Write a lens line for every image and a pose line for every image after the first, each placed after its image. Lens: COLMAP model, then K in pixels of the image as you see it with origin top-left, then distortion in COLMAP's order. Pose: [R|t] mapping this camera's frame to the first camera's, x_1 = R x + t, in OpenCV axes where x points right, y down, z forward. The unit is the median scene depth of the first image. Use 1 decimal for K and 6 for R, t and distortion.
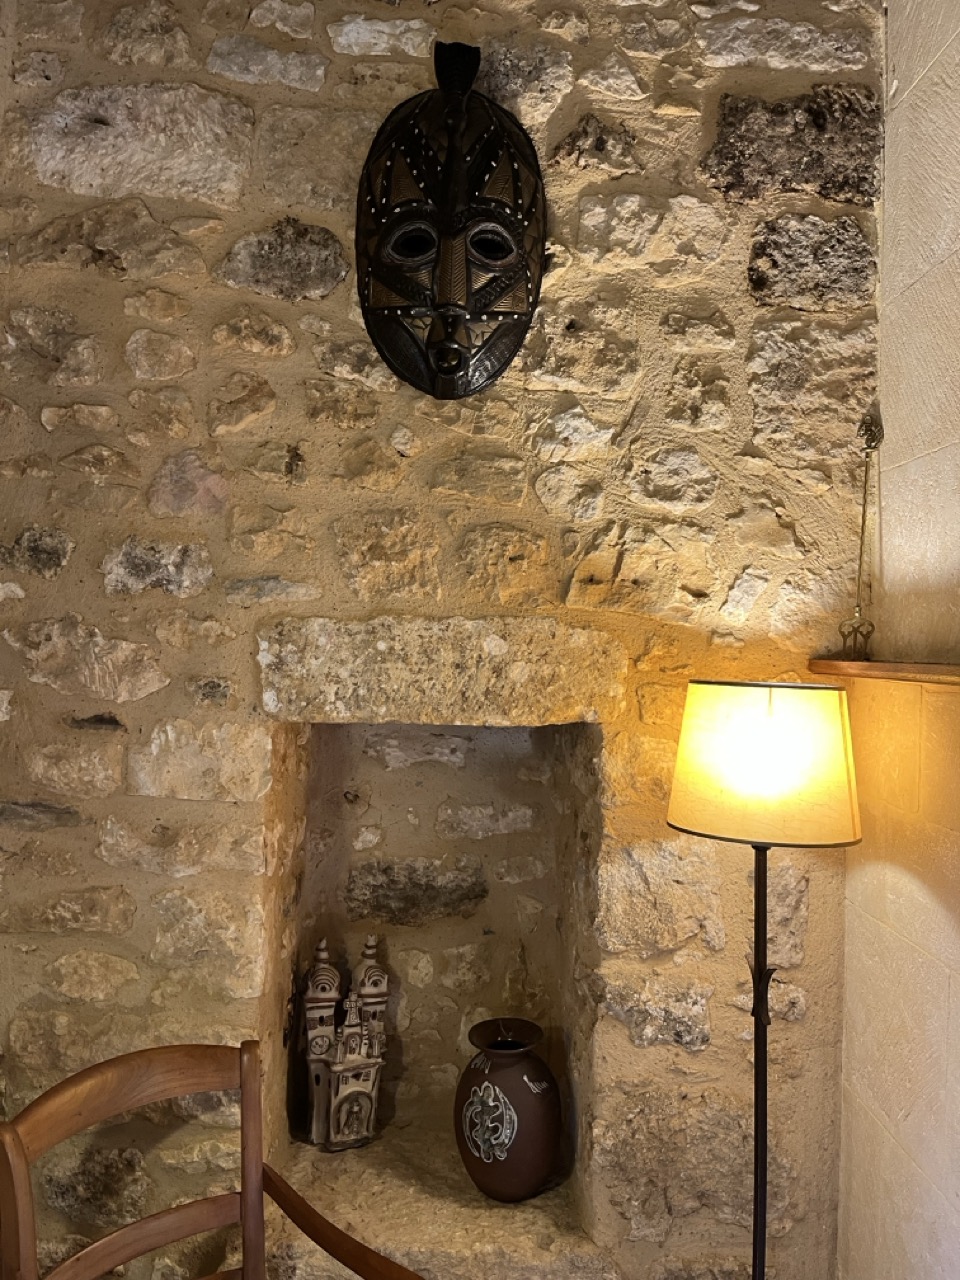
lens RADIAL K [[967.3, 0, 477.1], [0, 967.3, 648.8], [0, 0, 1]] dist [0.056741, -0.074869]
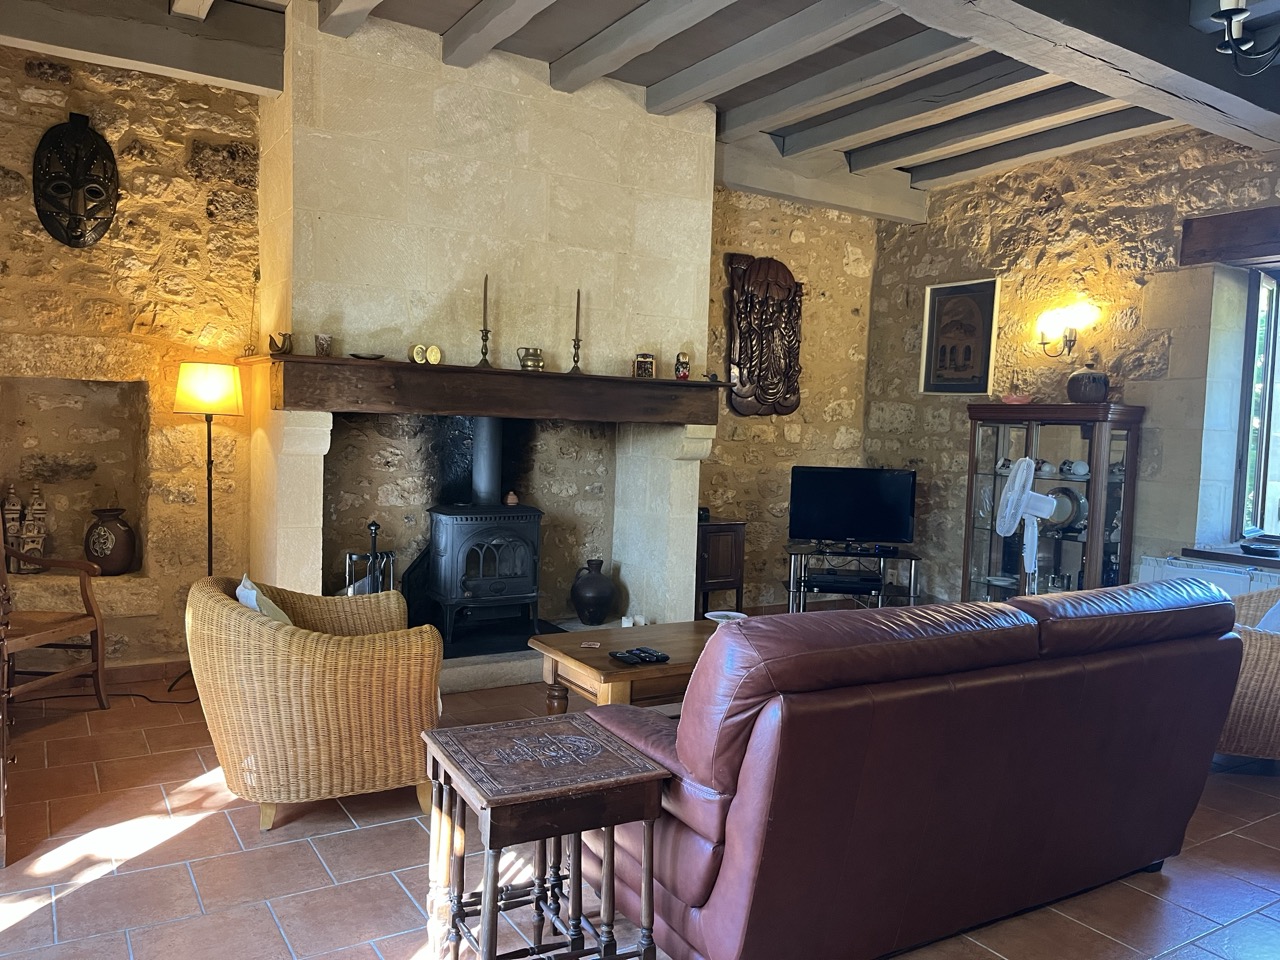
lens RADIAL K [[967.3, 0, 641.0], [0, 967.3, 484.7], [0, 0, 1]] dist [0.056741, -0.074869]
pose [[0.855693, -0.026885, 0.516785, -0.101098], [-0.014575, 0.997001, 0.076001, 0.137212], [-0.517279, -0.072566, 0.852735, -1.923314]]
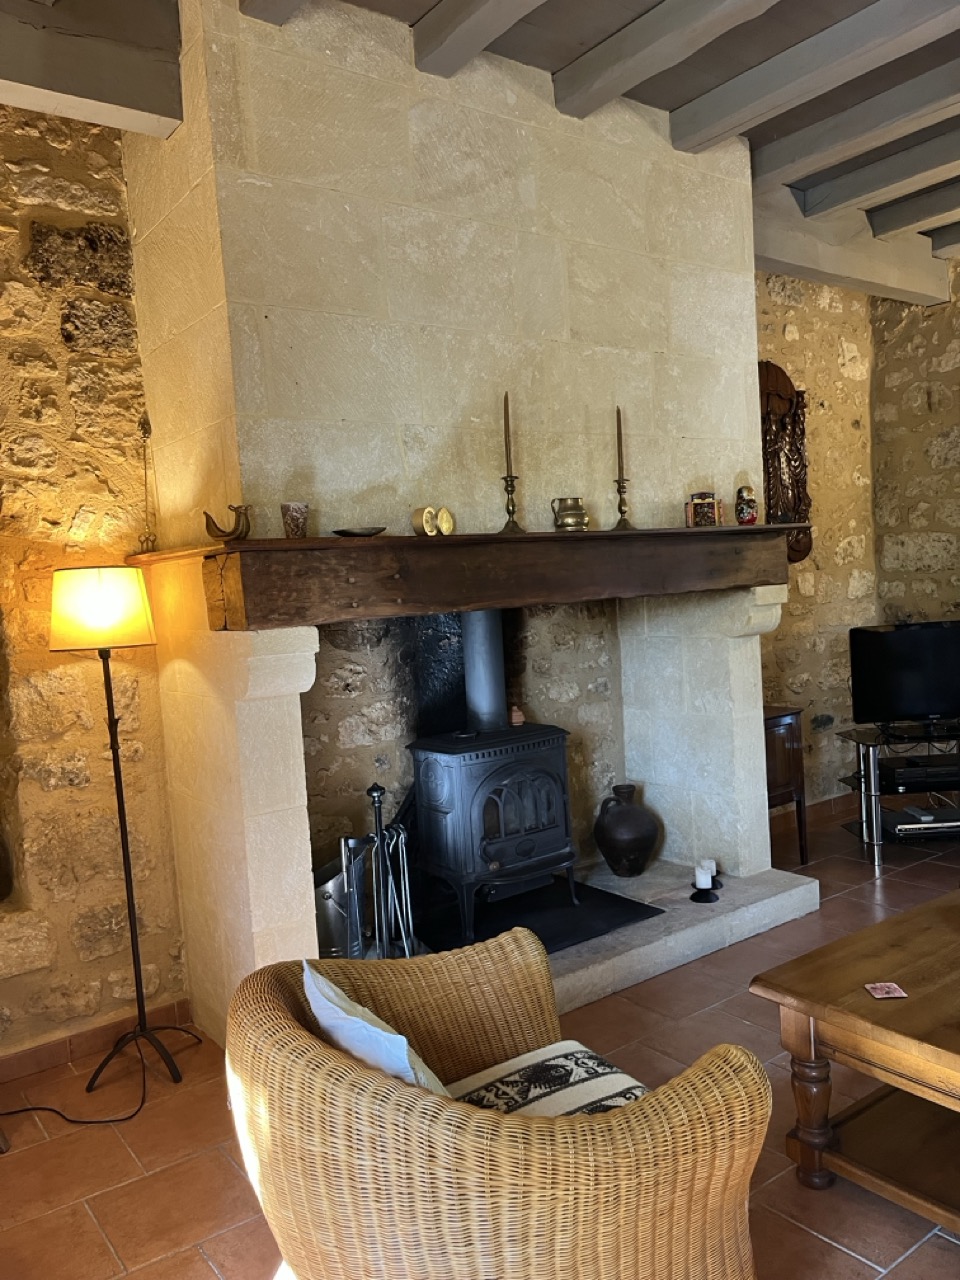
lens RADIAL K [[967.3, 0, 471.5], [0, 967.3, 648.6], [0, 0, 1]] dist [0.056741, -0.074869]
pose [[0.812636, -0.114320, 0.571449, -0.176718], [0.083527, 0.993295, 0.079931, 0.086548], [-0.576755, -0.017223, 0.816736, -0.812344]]
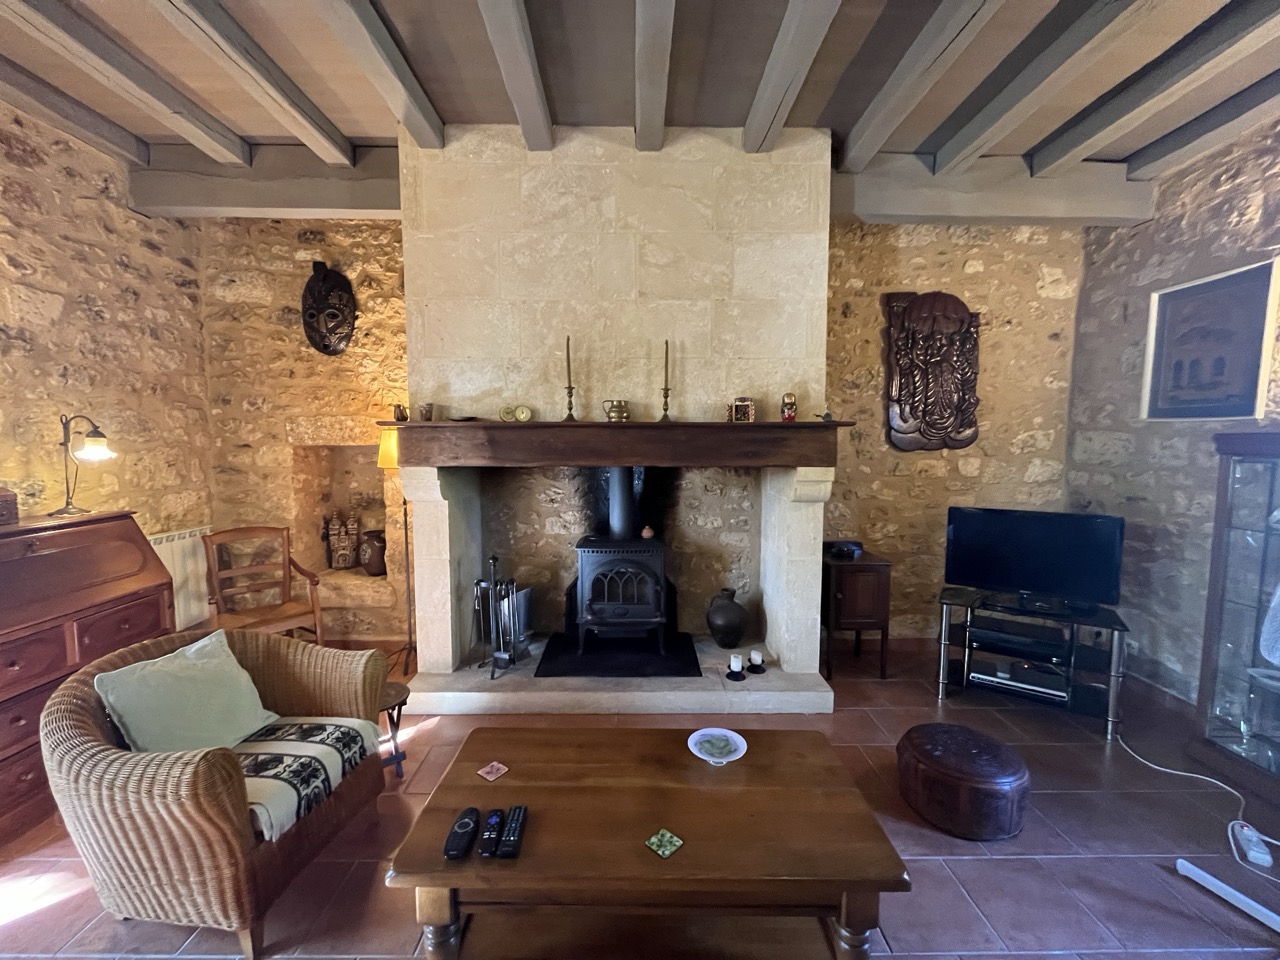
lens RADIAL K [[515.5, 0, 638.8], [0, 515.5, 482.8], [0, 0, 1]] dist [-0.003365, 0.000271]
pose [[0.999762, -0.021120, -0.005411, 1.119114], [0.021489, 0.996485, 0.080962, 0.087507], [0.003682, -0.081059, 0.996702, -0.963452]]
